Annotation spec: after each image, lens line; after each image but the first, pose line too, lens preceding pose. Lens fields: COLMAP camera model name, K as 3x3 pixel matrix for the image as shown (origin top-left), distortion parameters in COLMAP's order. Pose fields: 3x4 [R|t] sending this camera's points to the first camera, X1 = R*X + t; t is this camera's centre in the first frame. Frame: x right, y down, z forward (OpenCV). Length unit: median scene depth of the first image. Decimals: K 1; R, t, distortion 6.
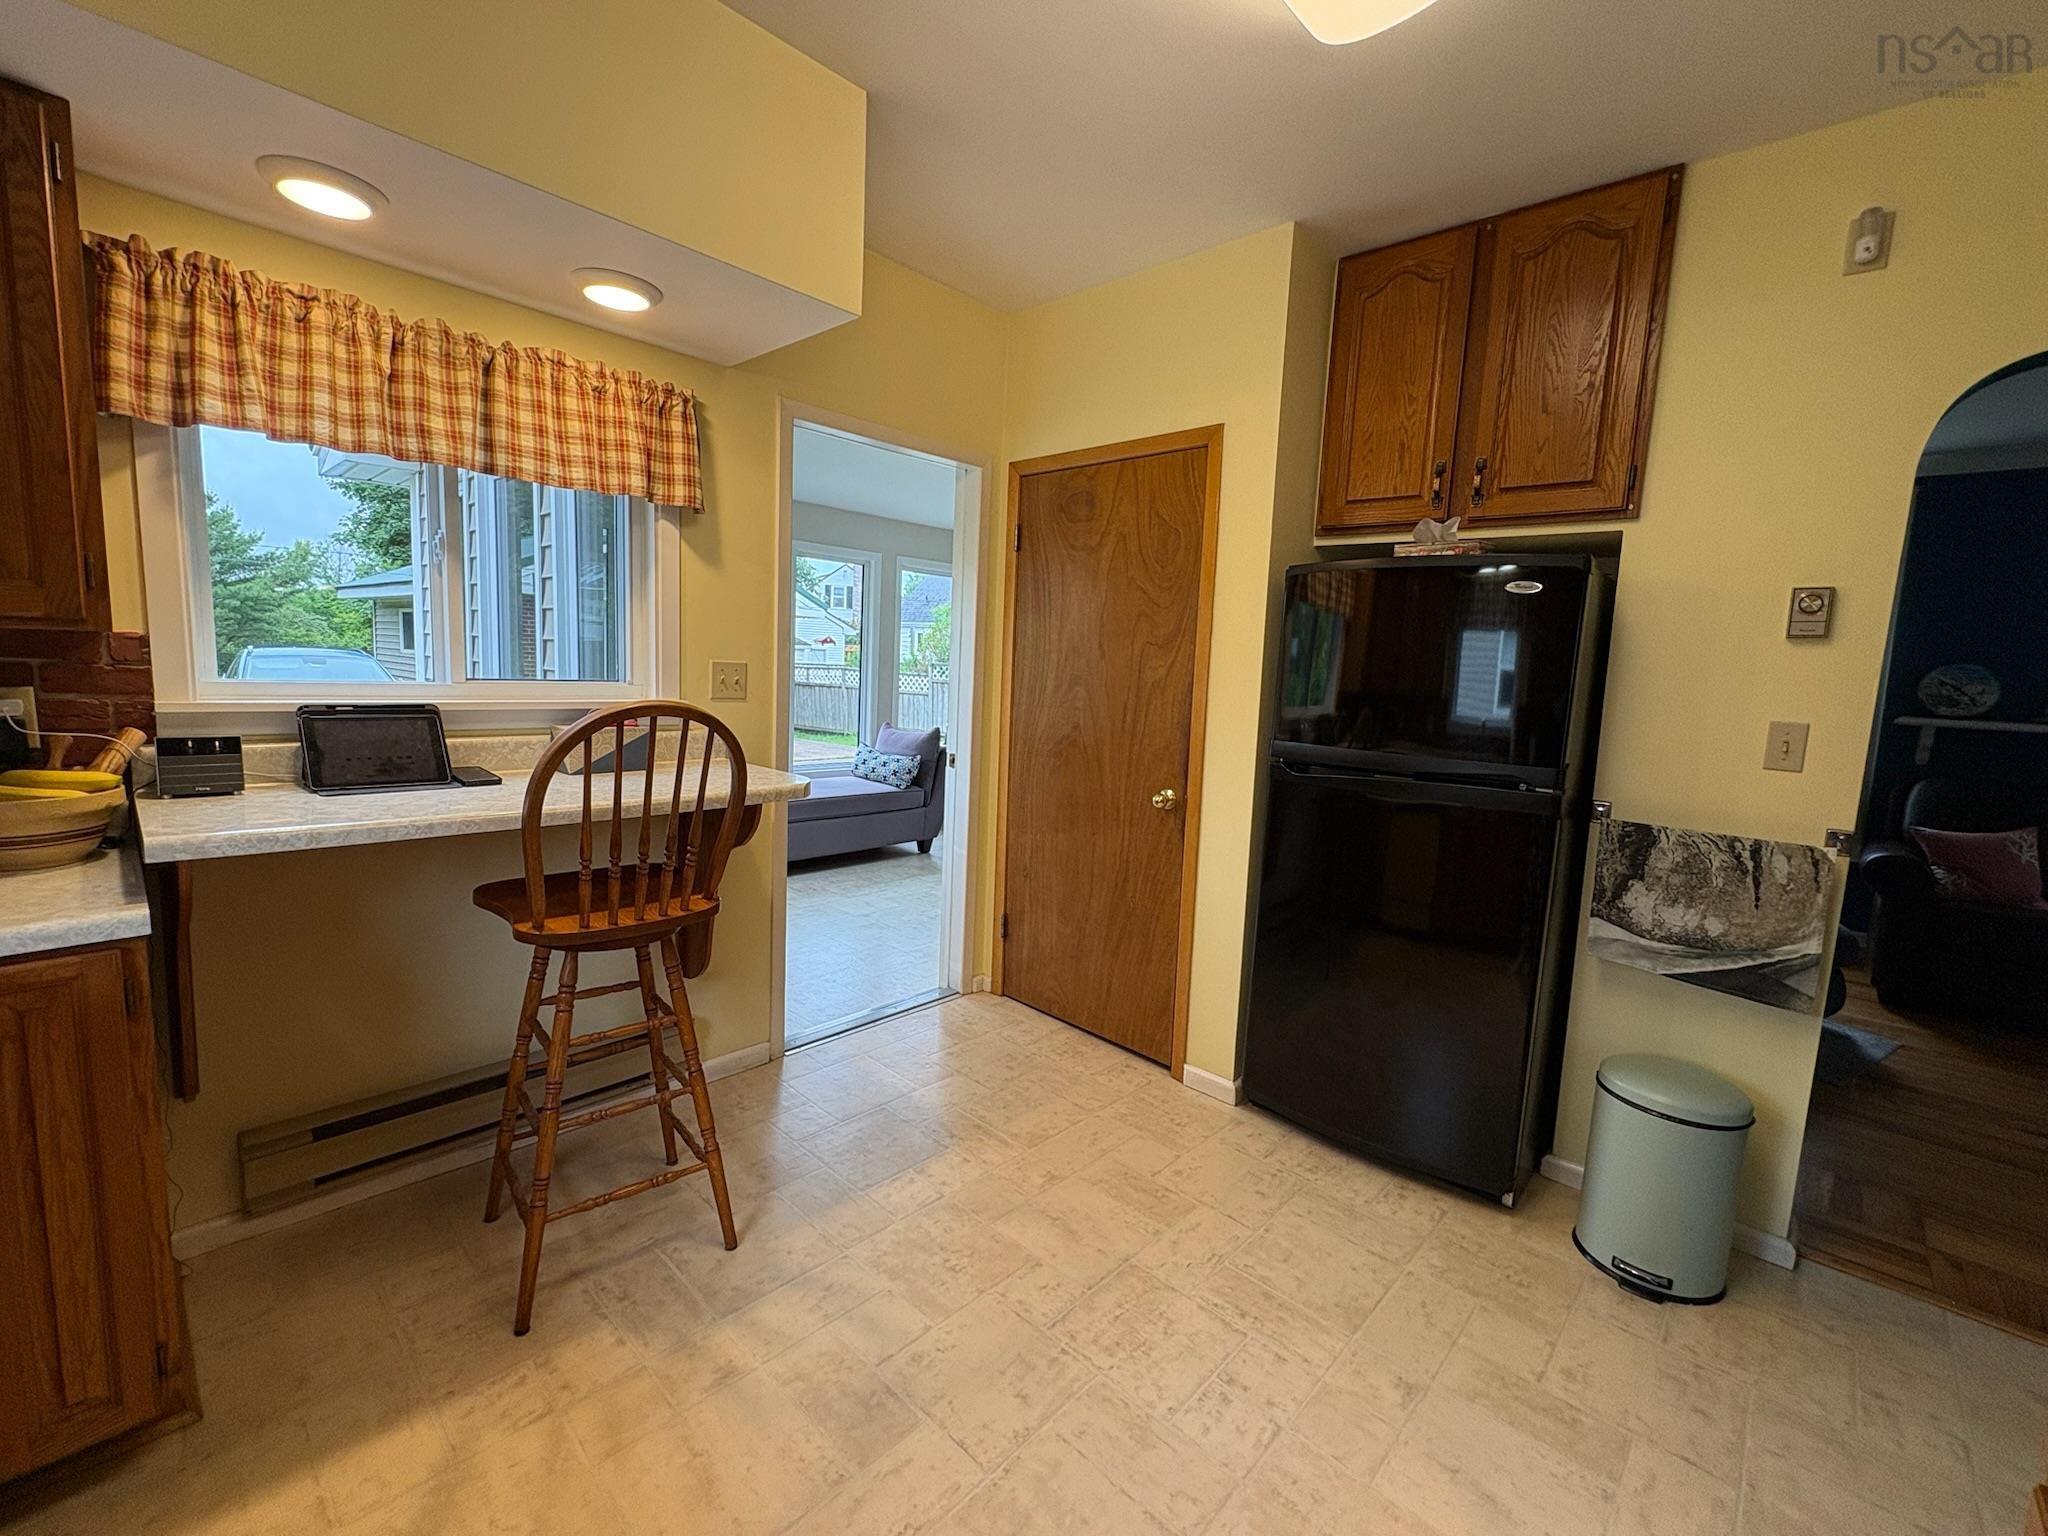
lens RADIAL K [[849.1, 0, 1024.0], [0, 849.1, 768.0], [0, 0, 1]] dist [0.000840, 0.000184]
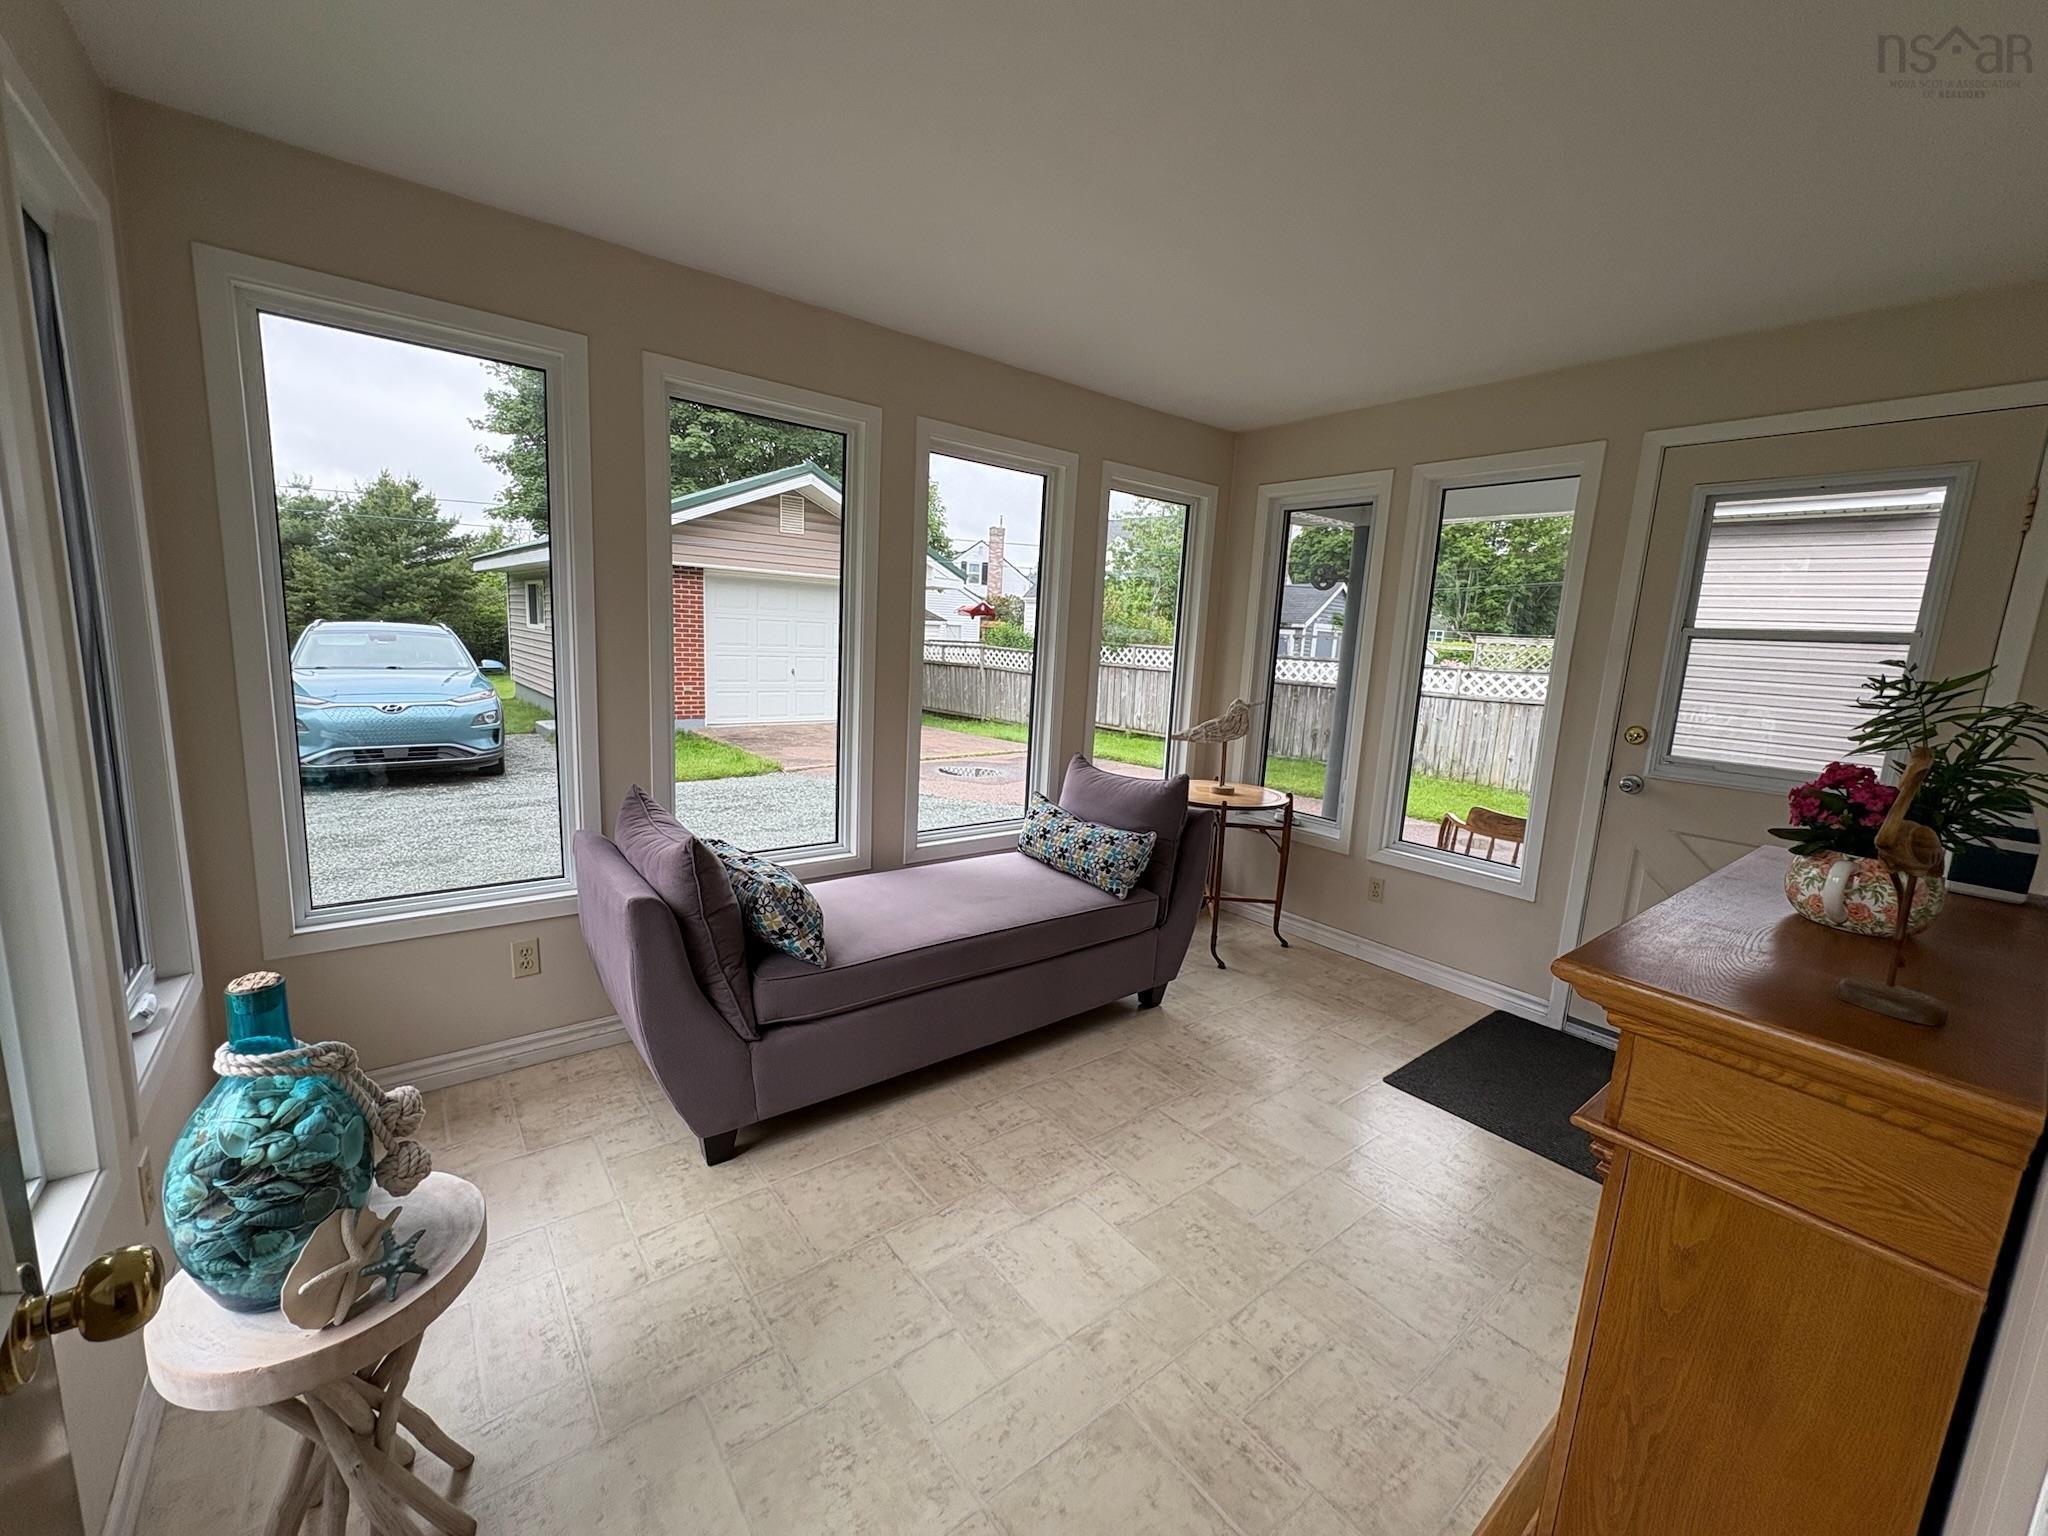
lens RADIAL K [[815.3, 0, 1024.0], [0, 815.3, 768.0], [0, 0, 1]] dist [0.000116, 0.000249]
pose [[0.988840, 0.028454, -0.146241, -0.039764], [-0.023398, 0.999072, 0.036174, -0.021583], [0.147135, -0.032348, 0.988587, 0.152112]]
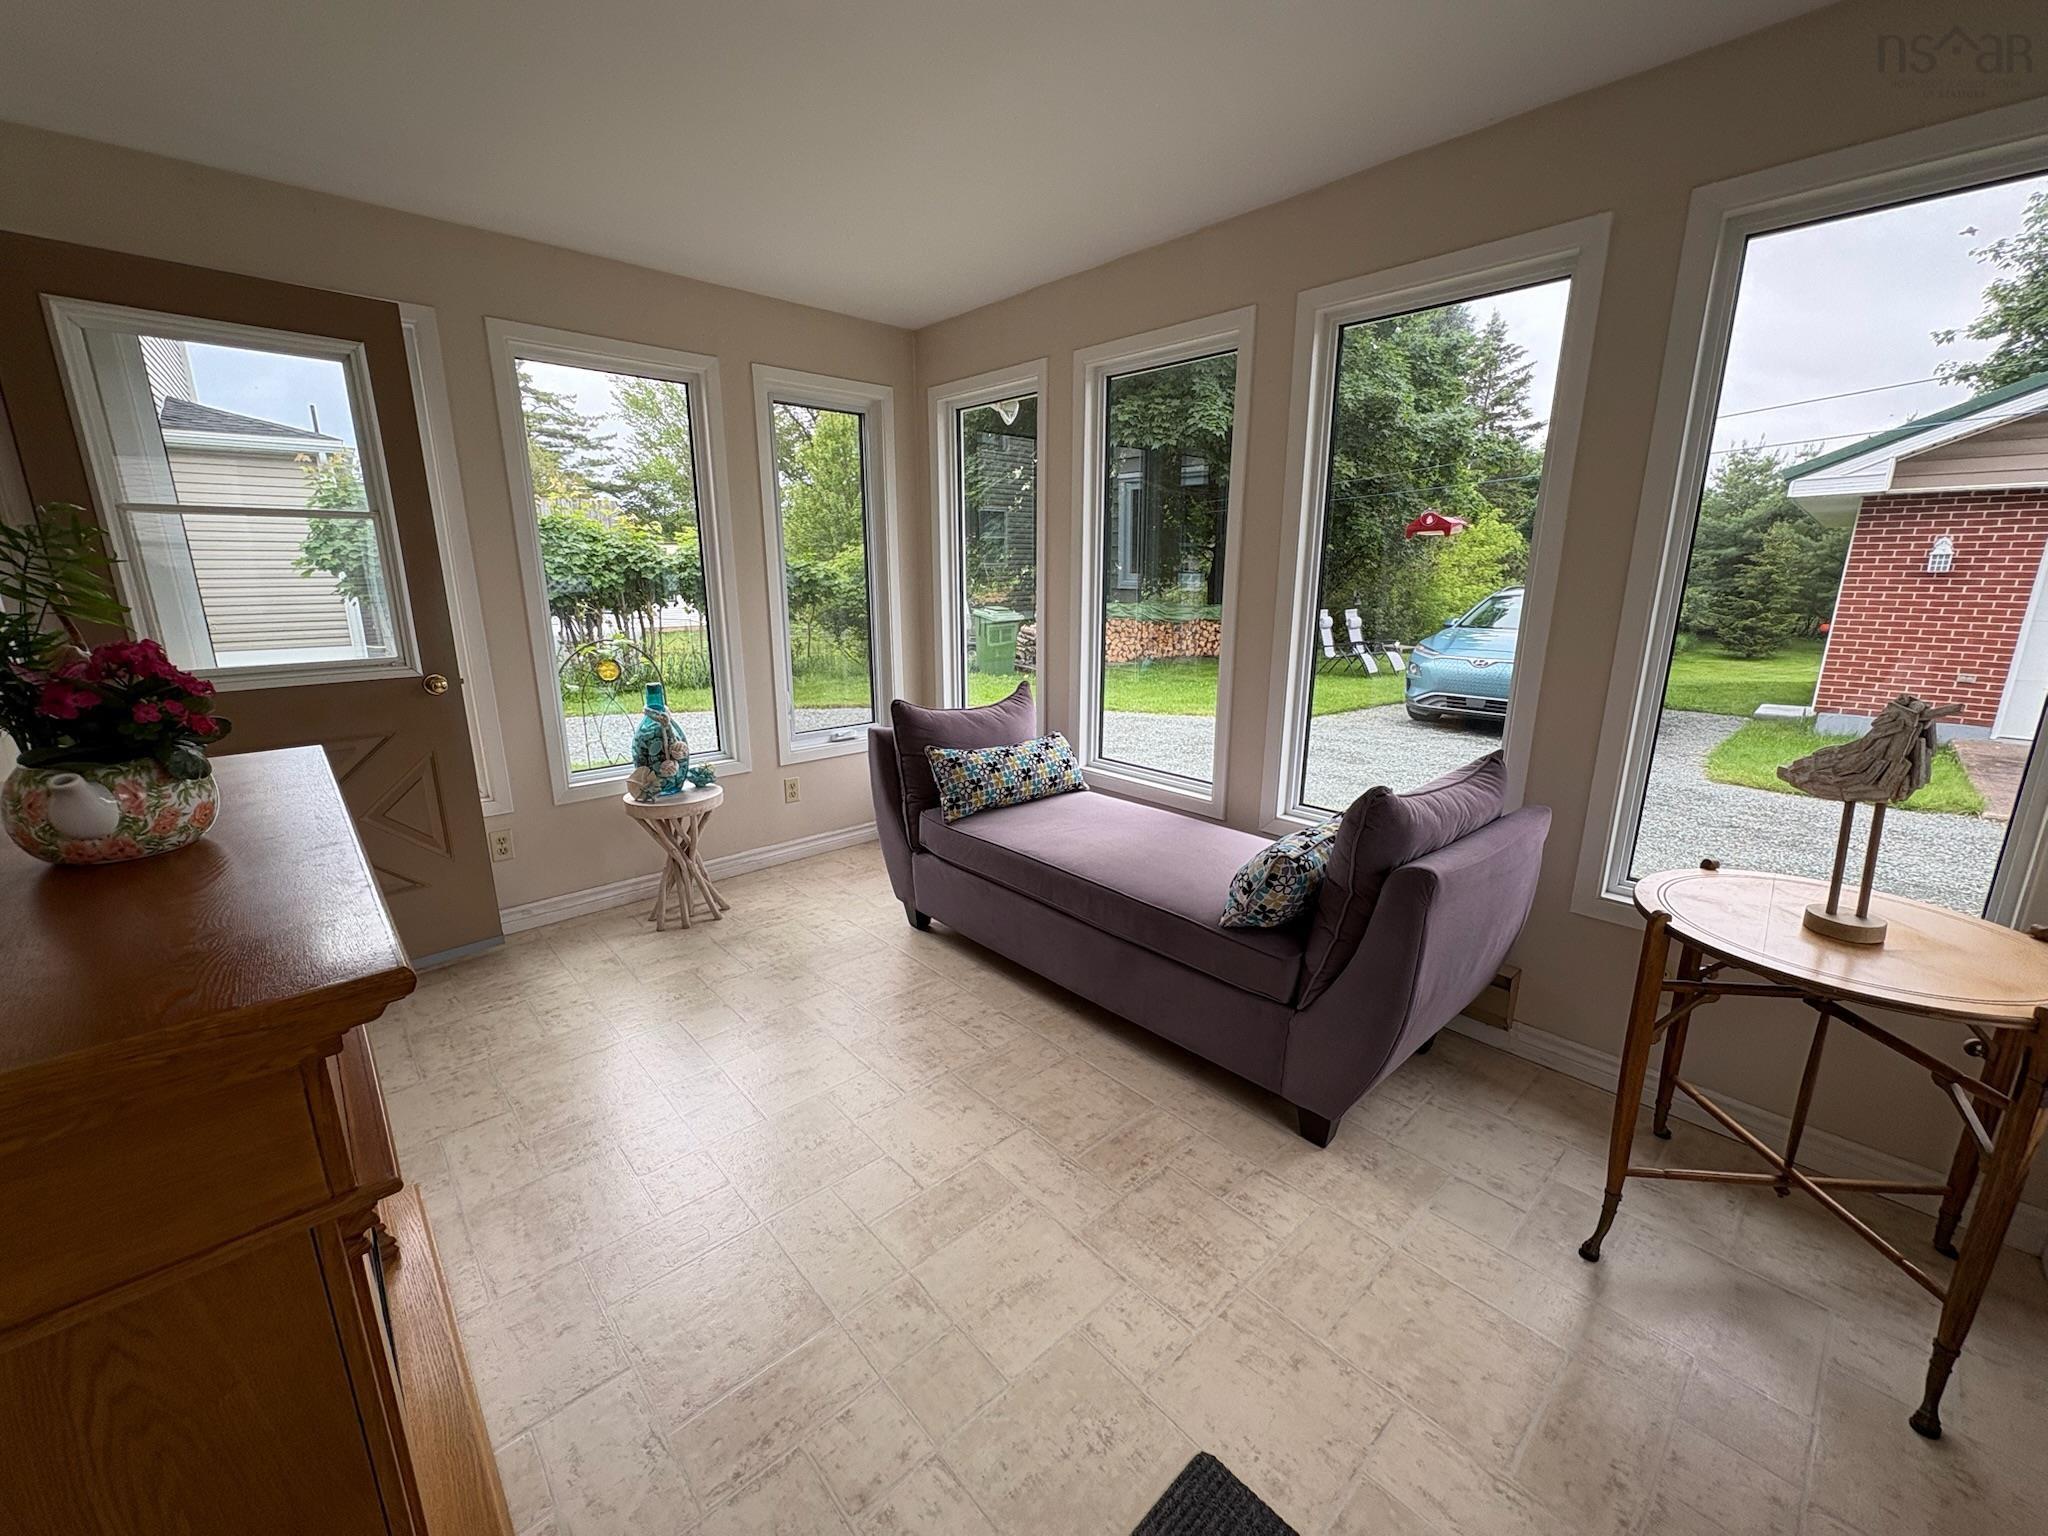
lens RADIAL K [[815.3, 0, 1024.0], [0, 815.3, 768.0], [0, 0, 1]] dist [0.000116, 0.000249]
pose [[-0.074354, 0.193070, -0.978364, 0.057275], [-0.129750, 0.970867, 0.201451, -0.030403], [0.988755, 0.141921, -0.047137, 0.277245]]
